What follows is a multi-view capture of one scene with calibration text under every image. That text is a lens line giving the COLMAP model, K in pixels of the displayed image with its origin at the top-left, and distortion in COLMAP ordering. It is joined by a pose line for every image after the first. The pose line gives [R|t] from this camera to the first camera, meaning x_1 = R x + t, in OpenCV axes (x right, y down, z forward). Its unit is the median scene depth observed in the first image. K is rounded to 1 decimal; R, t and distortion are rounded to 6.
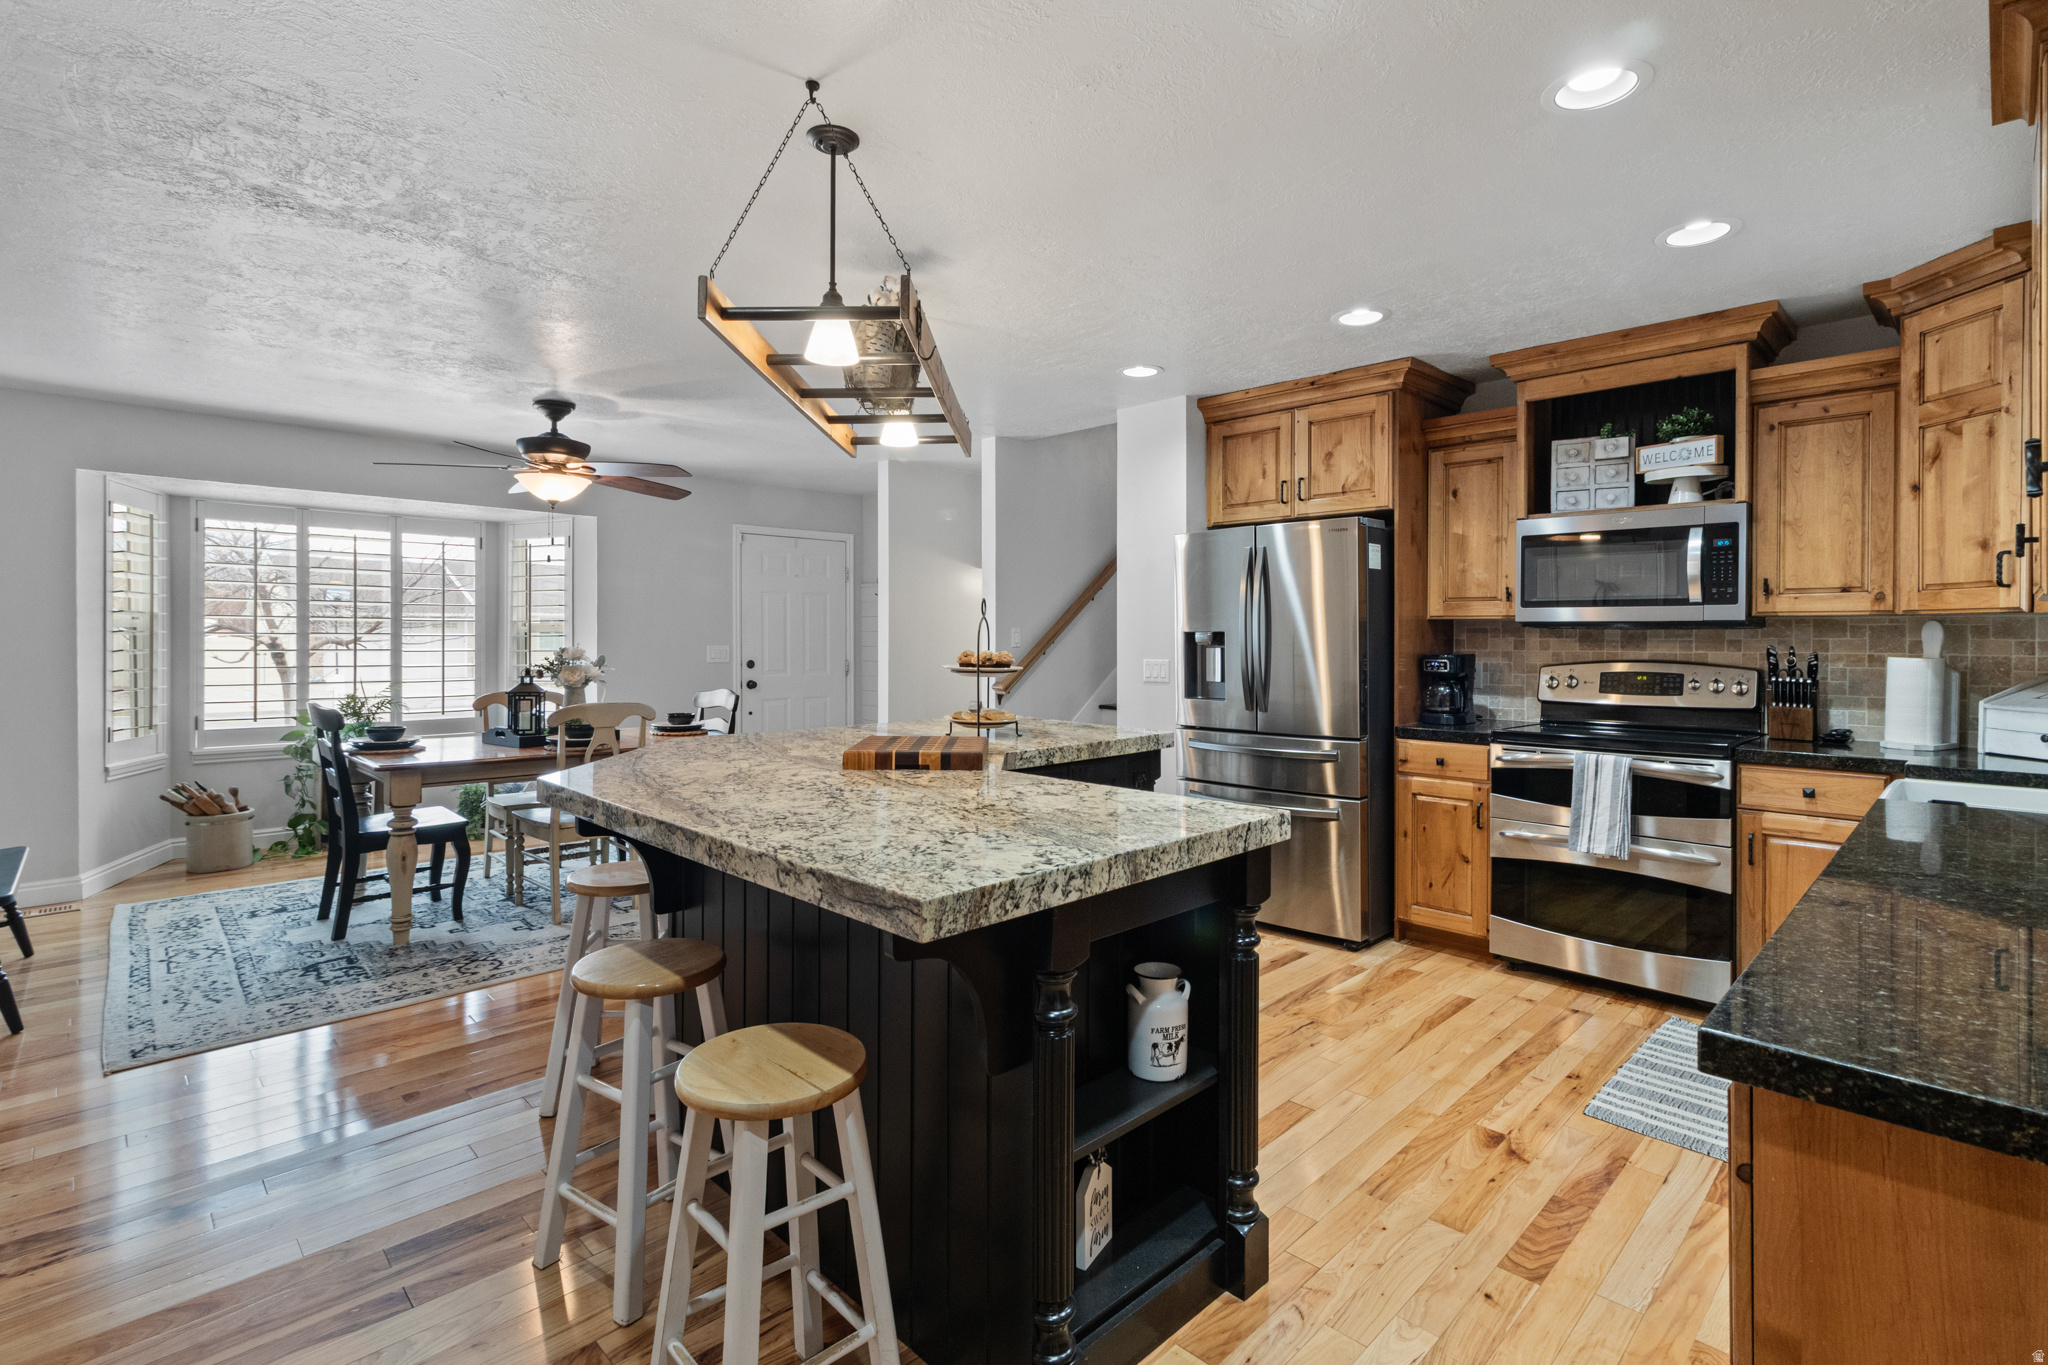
lens RADIAL K [[968.9, 0, 1029.0], [0, 968.9, 635.8], [0, 0, 1]] dist [0.002377, 0.000092]
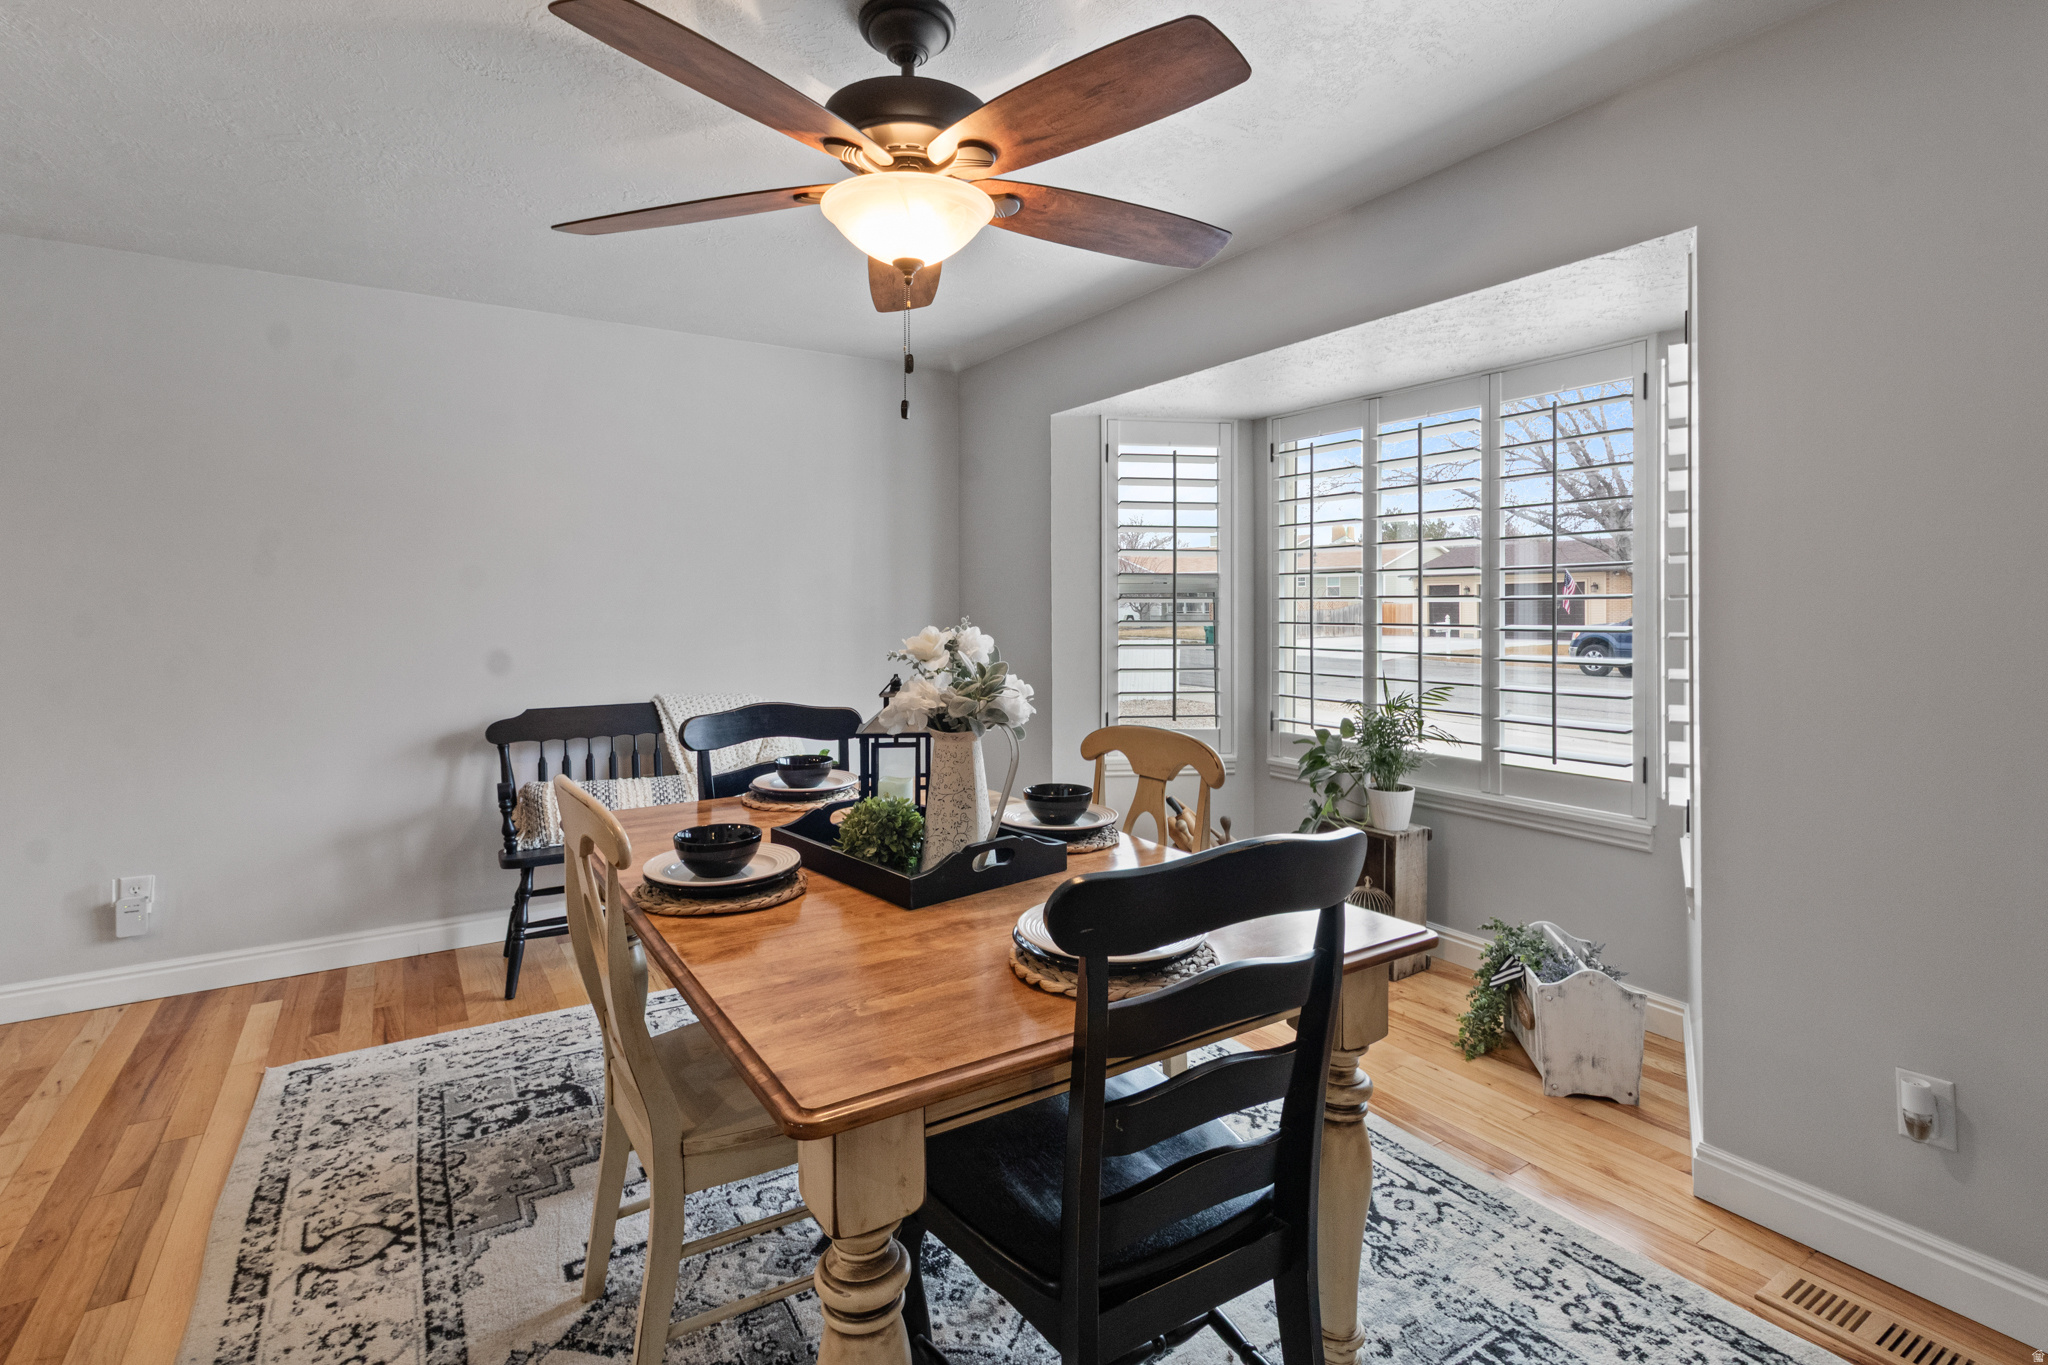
lens RADIAL K [[962.8, 0, 1030.2], [0, 962.8, 652.6], [0, 0, 1]] dist [0.001485, 0.000368]
pose [[-0.202539, 0.042628, -0.978346, -0.159942], [0.005990, 0.999087, 0.042291, 0.006553], [0.979256, 0.002706, -0.202609, 1.535829]]
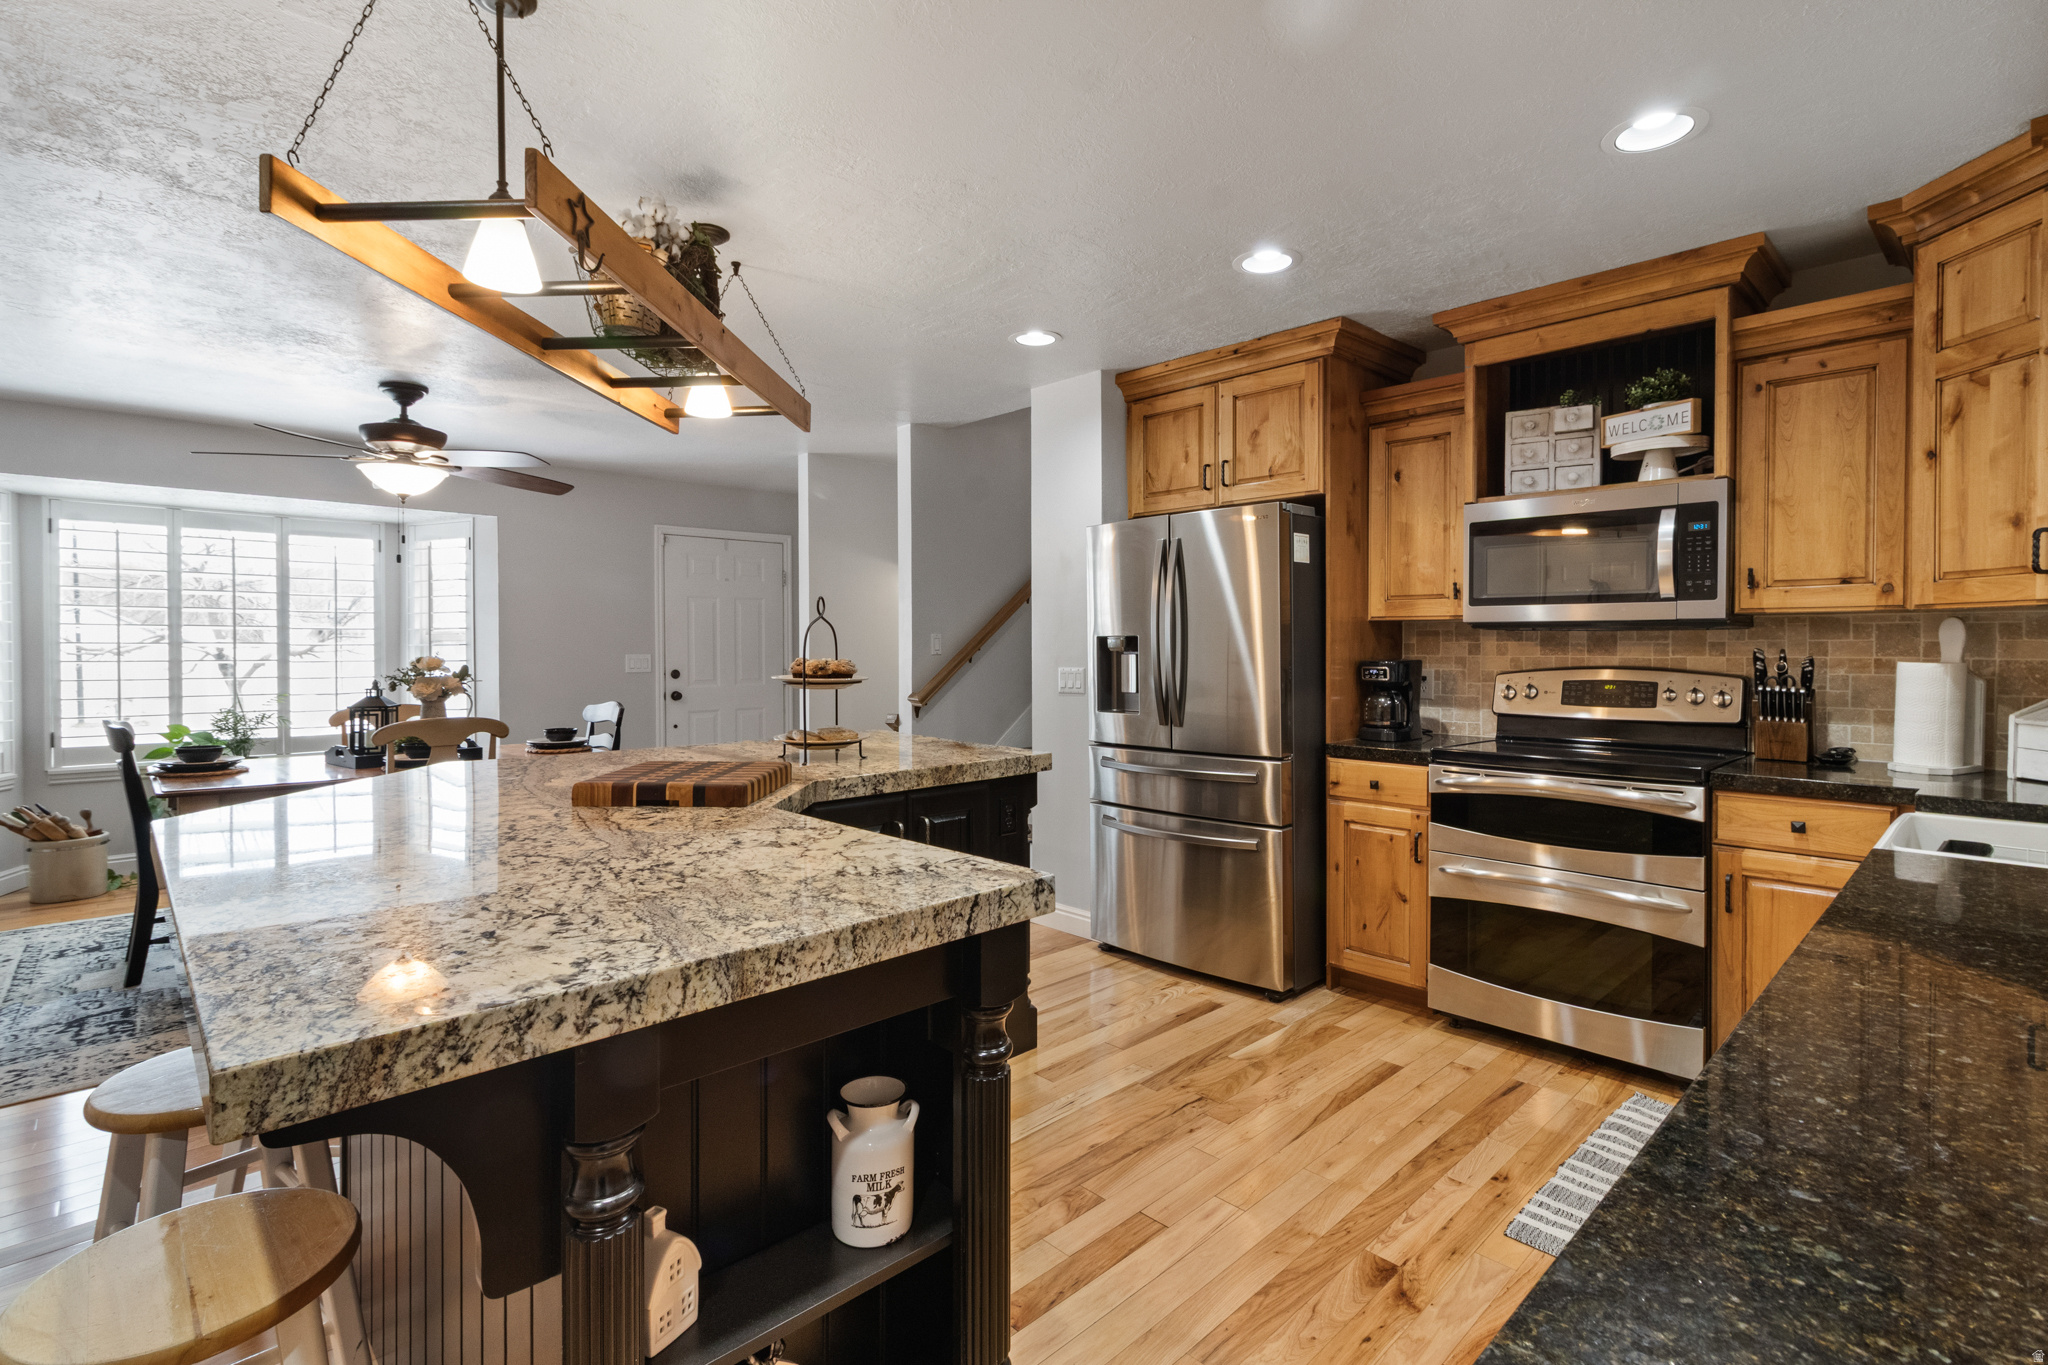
lens RADIAL K [[962.8, 0, 1030.2], [0, 962.8, 652.6], [0, 0, 1]] dist [0.001485, 0.000368]
pose [[0.999833, -0.003971, -0.017821, 0.147612], [0.004125, 0.999954, 0.008612, 0.003740], [0.017786, -0.008684, 0.999804, 0.151903]]
